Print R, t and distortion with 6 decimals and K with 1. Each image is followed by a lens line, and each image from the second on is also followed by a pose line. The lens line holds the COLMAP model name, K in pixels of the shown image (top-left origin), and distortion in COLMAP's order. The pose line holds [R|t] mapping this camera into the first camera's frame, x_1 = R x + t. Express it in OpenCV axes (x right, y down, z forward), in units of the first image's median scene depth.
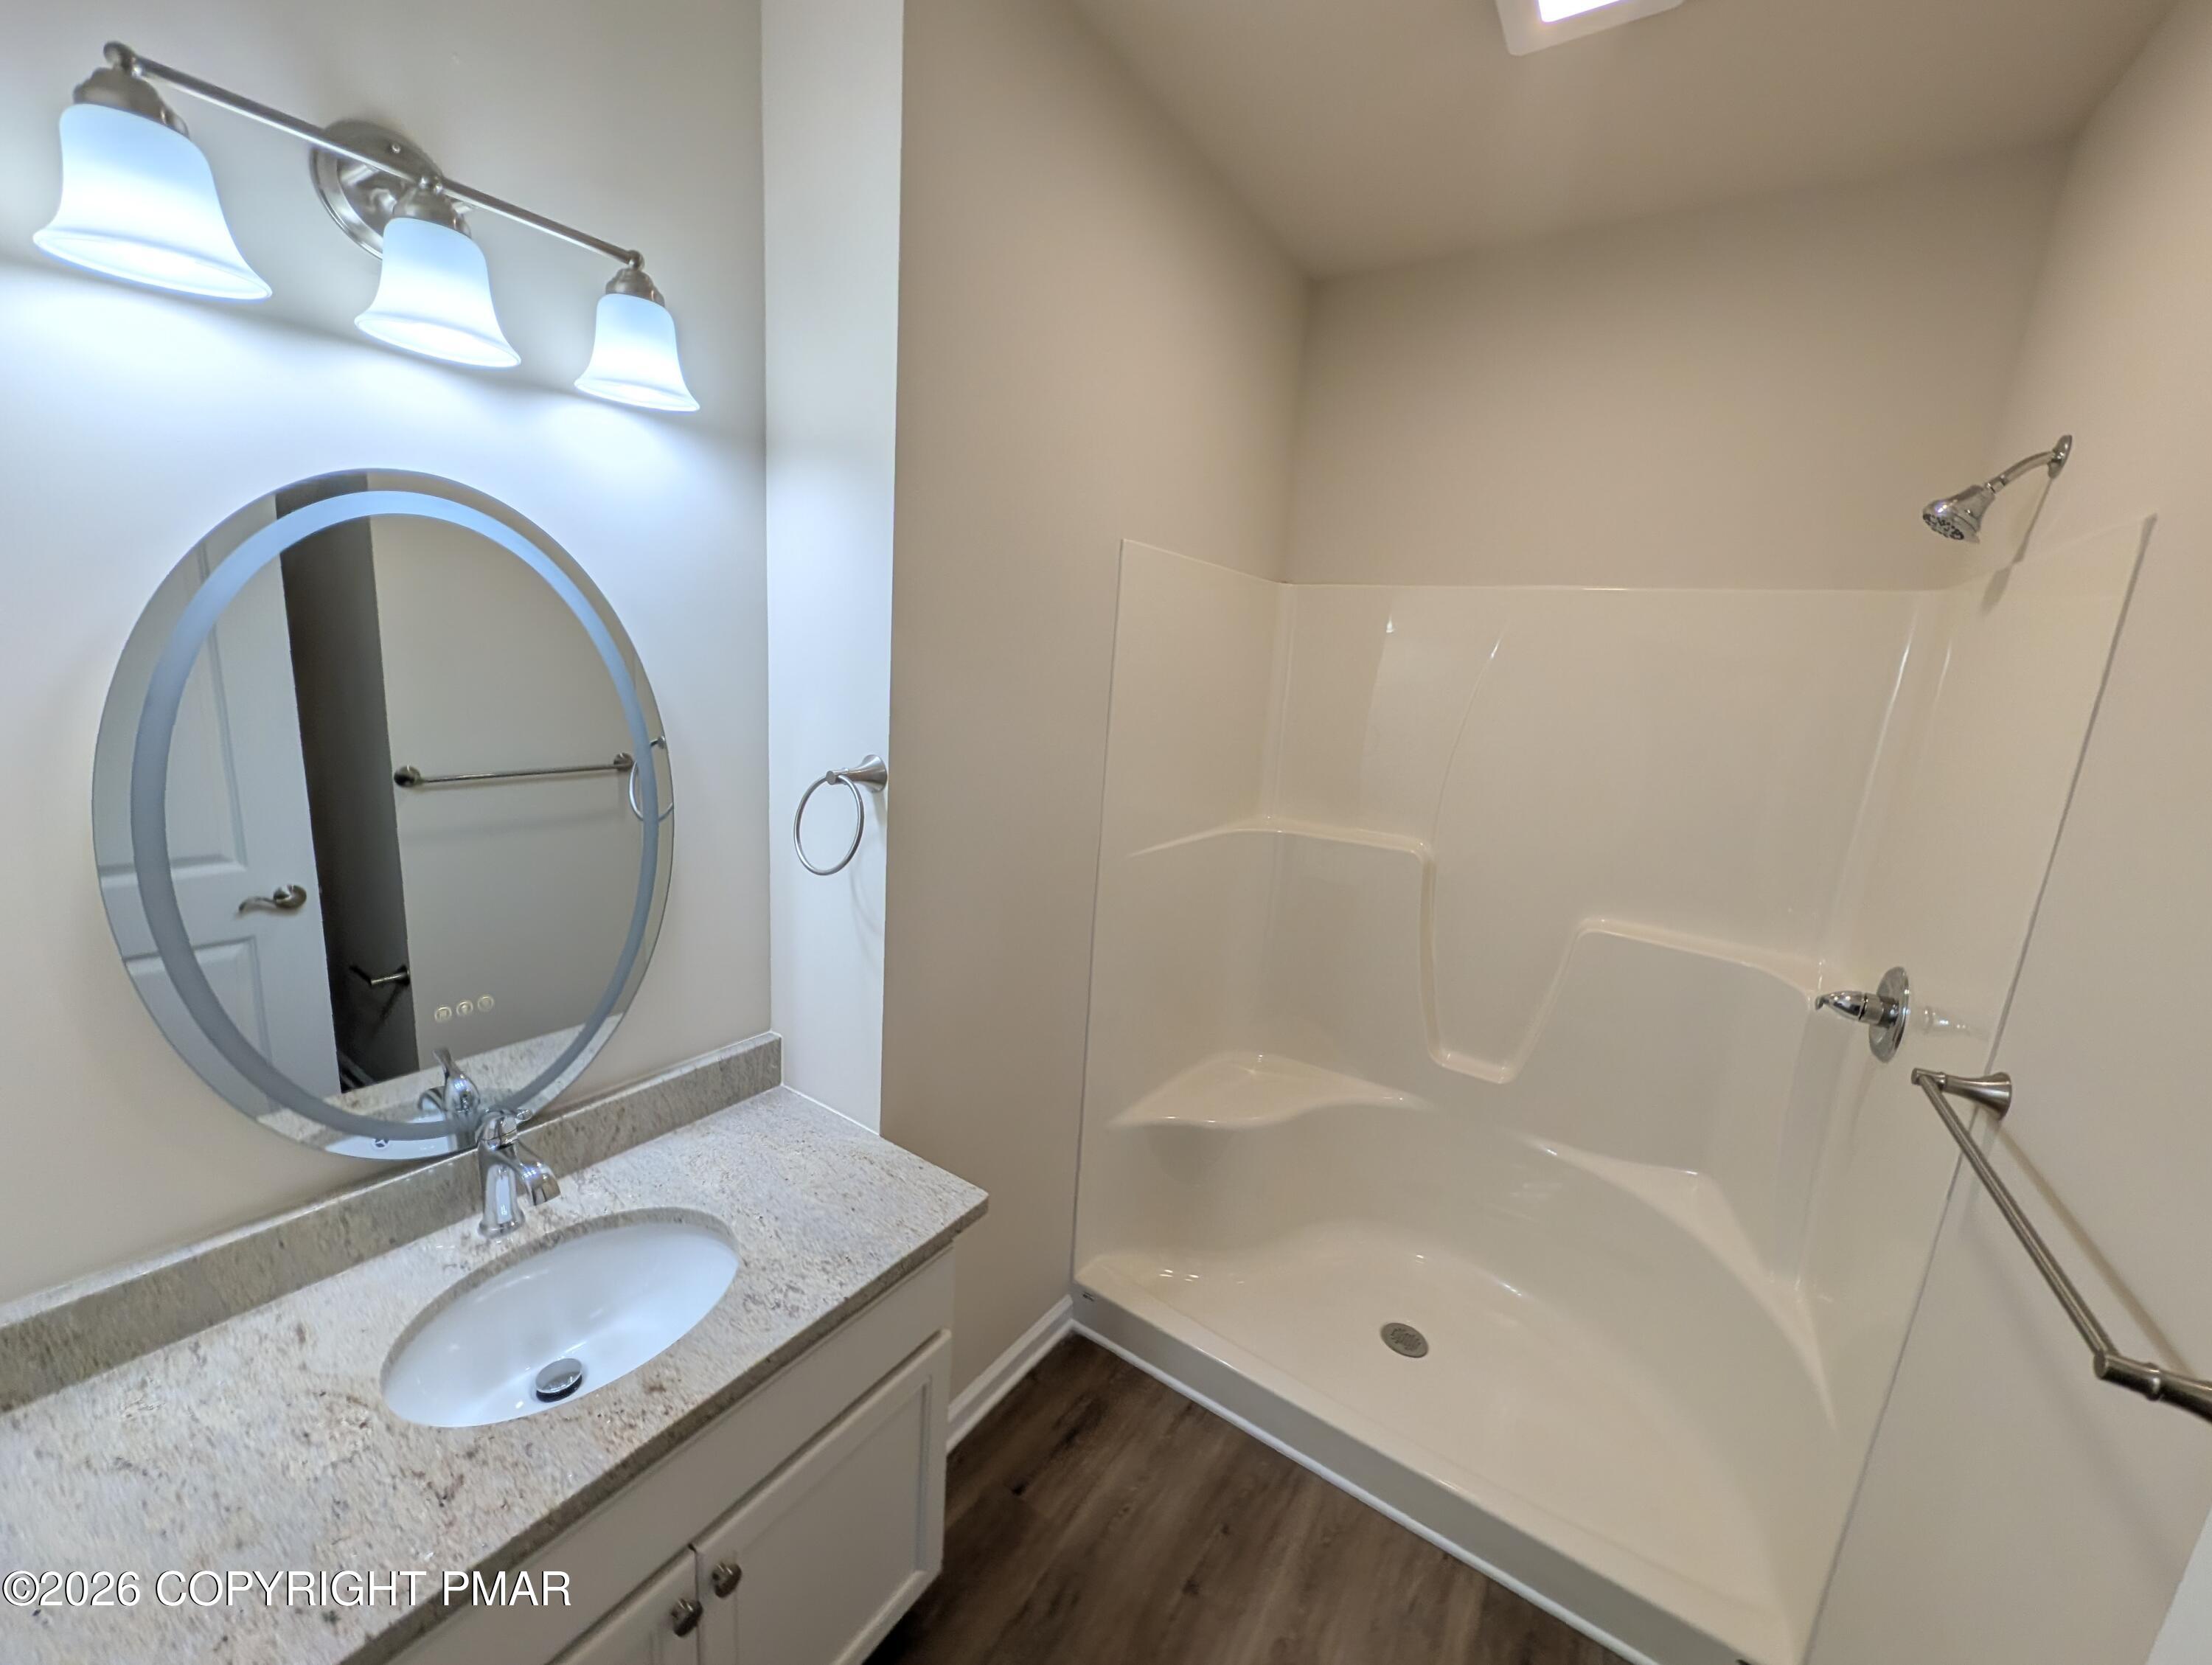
lens RADIAL K [[845.2, 0, 1106.0], [0, 845.2, 832.5], [0, 0, 1]] dist [0.000005, 0.000043]
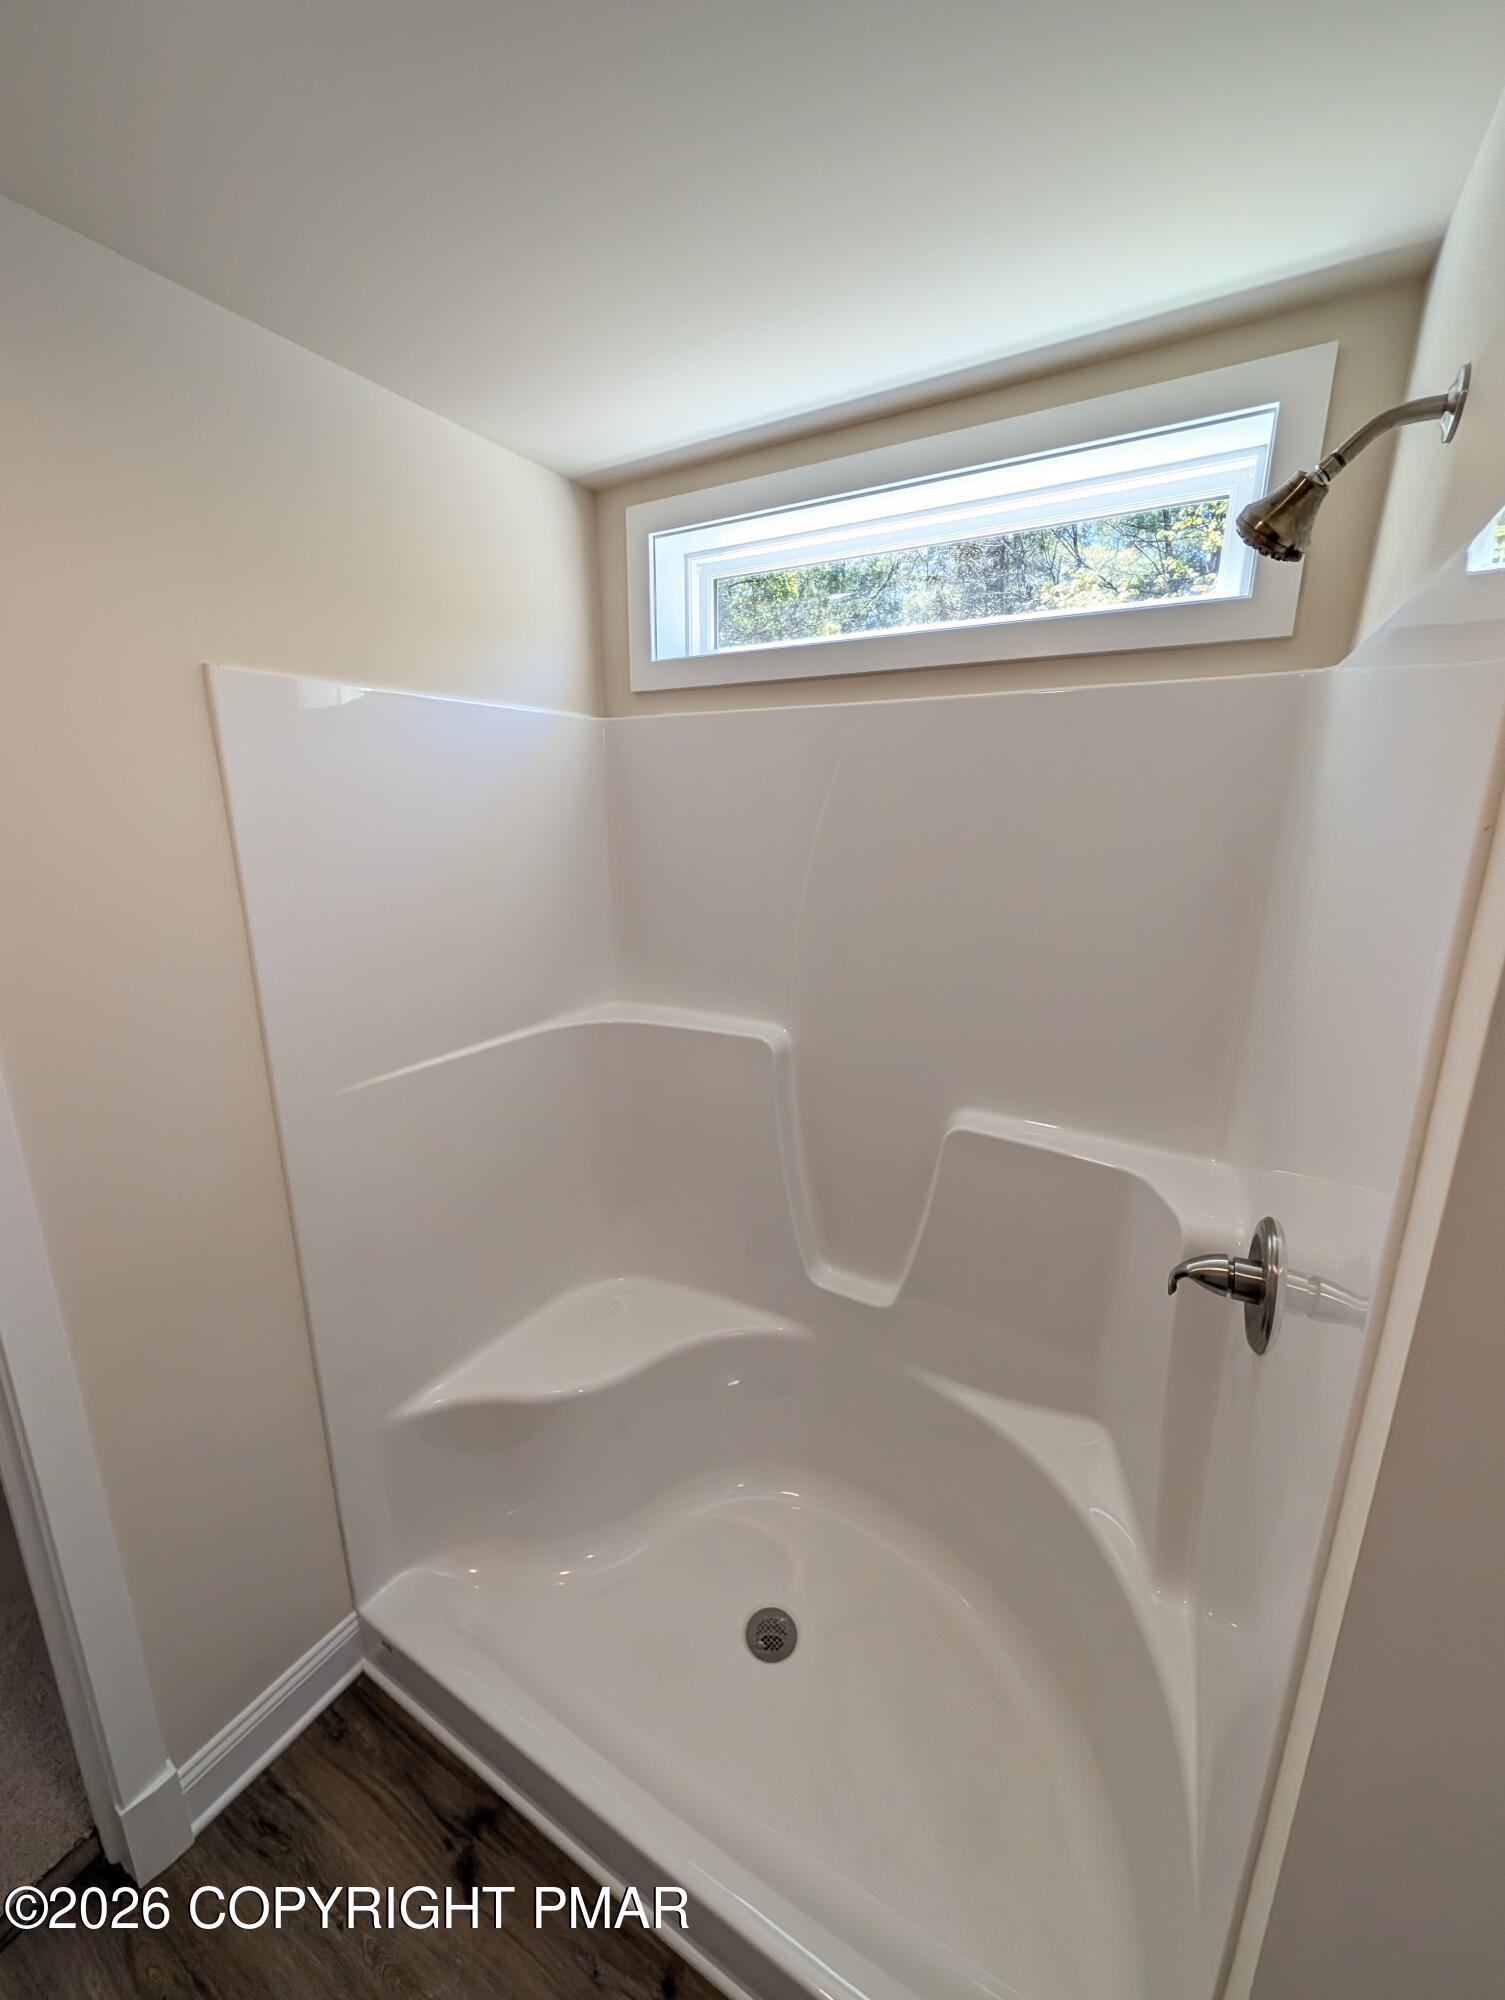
lens RADIAL K [[764.2, 0, 752.5], [0, 764.2, 1000.0], [0, 0, 1]] dist [0.000005, 0.000043]
pose [[0.995917, -0.075276, 0.049836, 0.344695], [0.072513, 0.995844, 0.055110, -0.061645], [-0.053778, -0.051272, 0.997236, 0.281298]]
